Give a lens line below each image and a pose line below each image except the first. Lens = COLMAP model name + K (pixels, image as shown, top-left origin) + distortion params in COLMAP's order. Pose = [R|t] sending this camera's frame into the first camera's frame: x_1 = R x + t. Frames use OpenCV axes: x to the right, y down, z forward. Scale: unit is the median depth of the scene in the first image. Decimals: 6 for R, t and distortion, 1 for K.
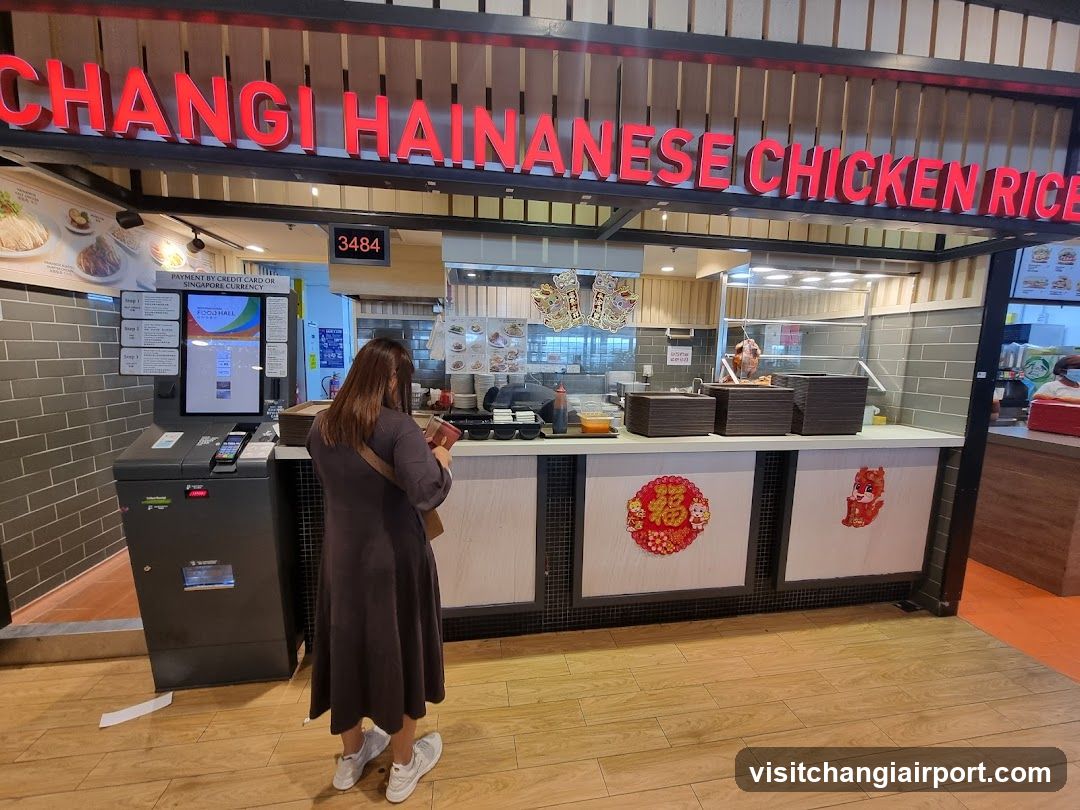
lens RADIAL K [[401.2, 0, 540.0], [0, 401.2, 405.0], [0, 0, 1]] dist [0.000822, 0.000068]
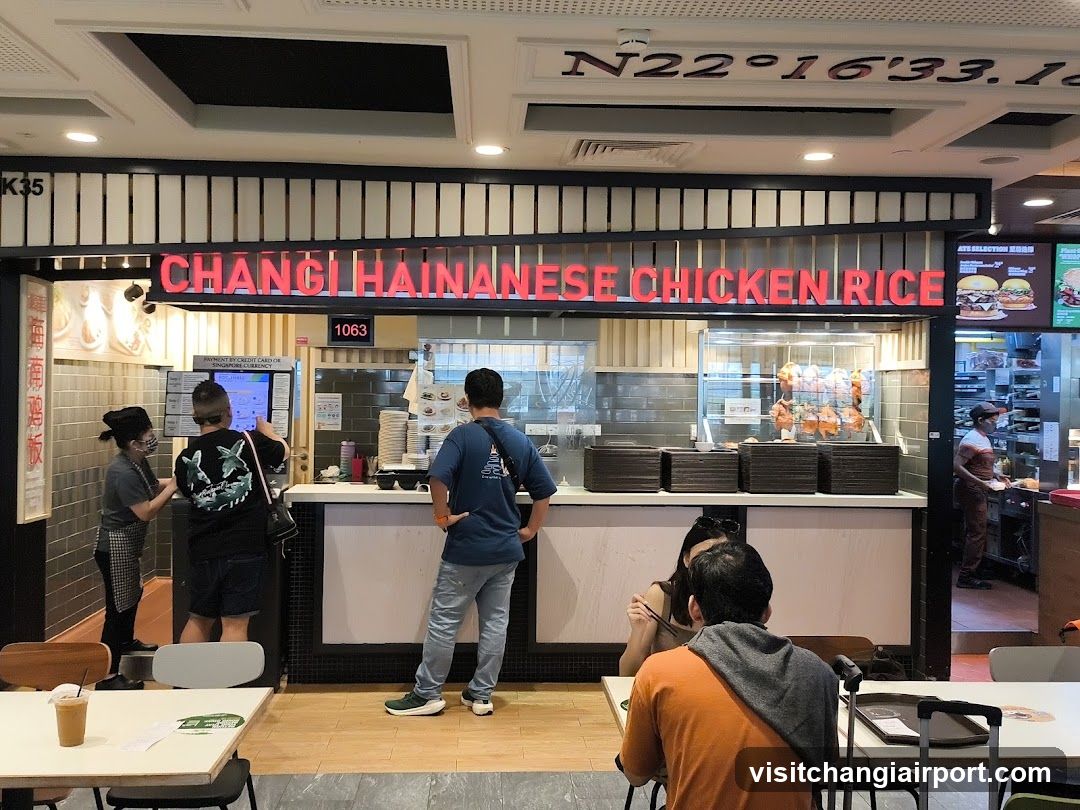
lens RADIAL K [[855.6, 0, 540.0], [0, 855.6, 405.0], [0, 0, 1]] dist [0.118142, -0.136837]
pose [[0.994668, -0.007876, -0.102825, 0.395373], [-0.004443, 0.992881, -0.119027, 0.138069], [0.103030, 0.118849, 0.987552, -1.505484]]
